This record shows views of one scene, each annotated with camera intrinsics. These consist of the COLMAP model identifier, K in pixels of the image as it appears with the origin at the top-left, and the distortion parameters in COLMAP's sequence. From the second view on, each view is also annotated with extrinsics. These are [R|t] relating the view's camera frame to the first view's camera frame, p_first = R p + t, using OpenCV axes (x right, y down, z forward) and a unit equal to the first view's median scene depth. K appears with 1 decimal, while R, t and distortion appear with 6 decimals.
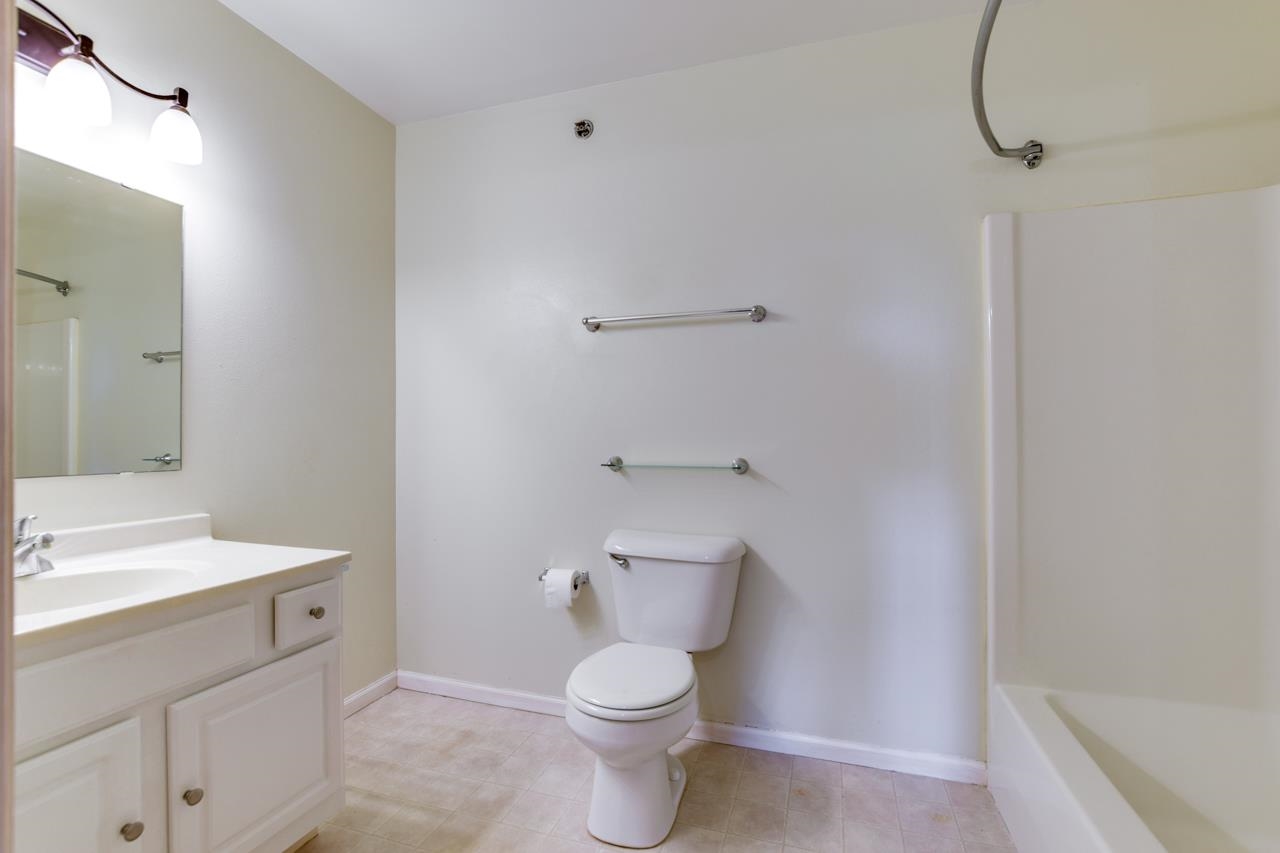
lens RADIAL K [[581.4, 0, 640.0], [0, 581.4, 426.5], [0, 0, 1]] dist [-0.027261, 0.007702]
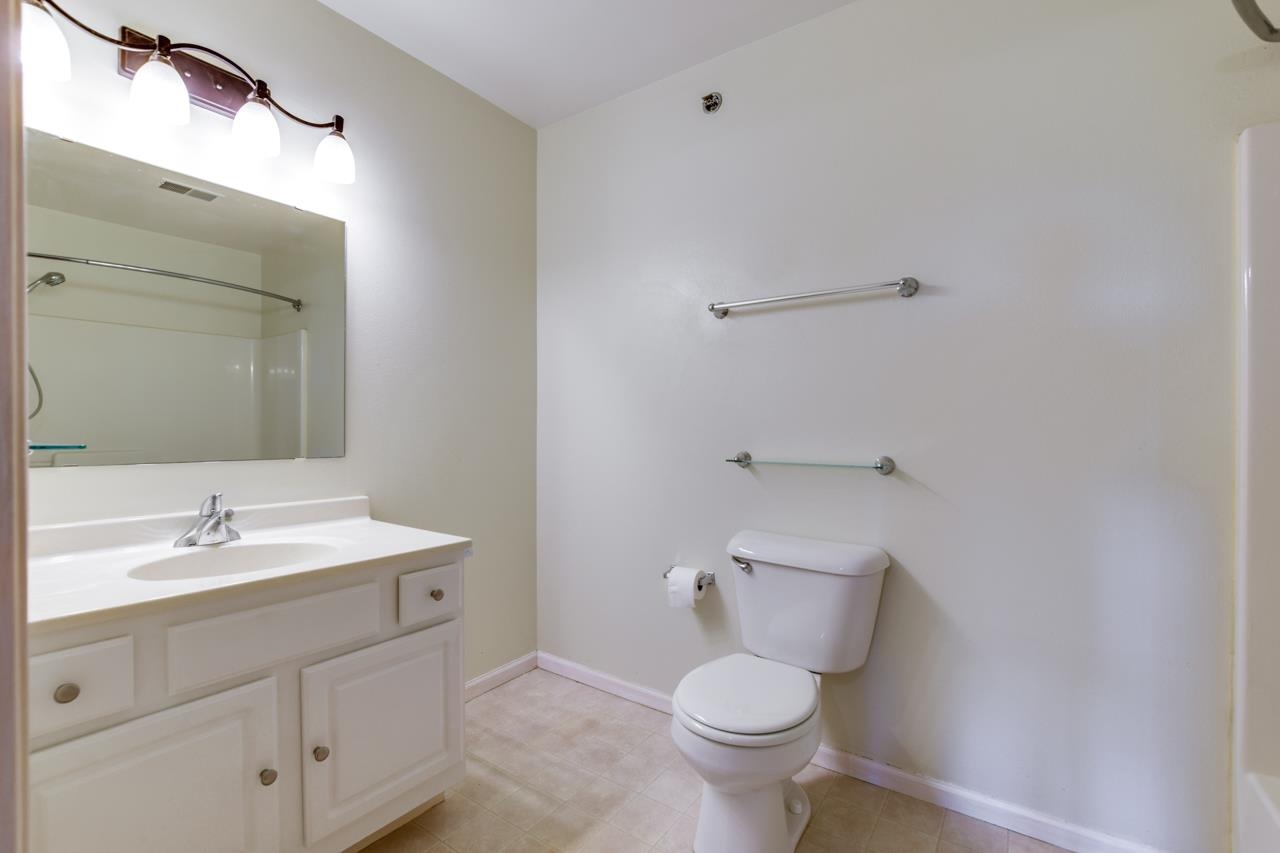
lens RADIAL K [[570.6, 0, 638.9], [0, 570.6, 429.8], [0, 0, 1]] dist [-0.026299, 0.006299]
pose [[0.956344, 0.007477, -0.292149, 0.076476], [-0.002546, 0.999848, 0.017256, 0.001541], [0.292234, -0.015759, 0.956217, 0.095005]]
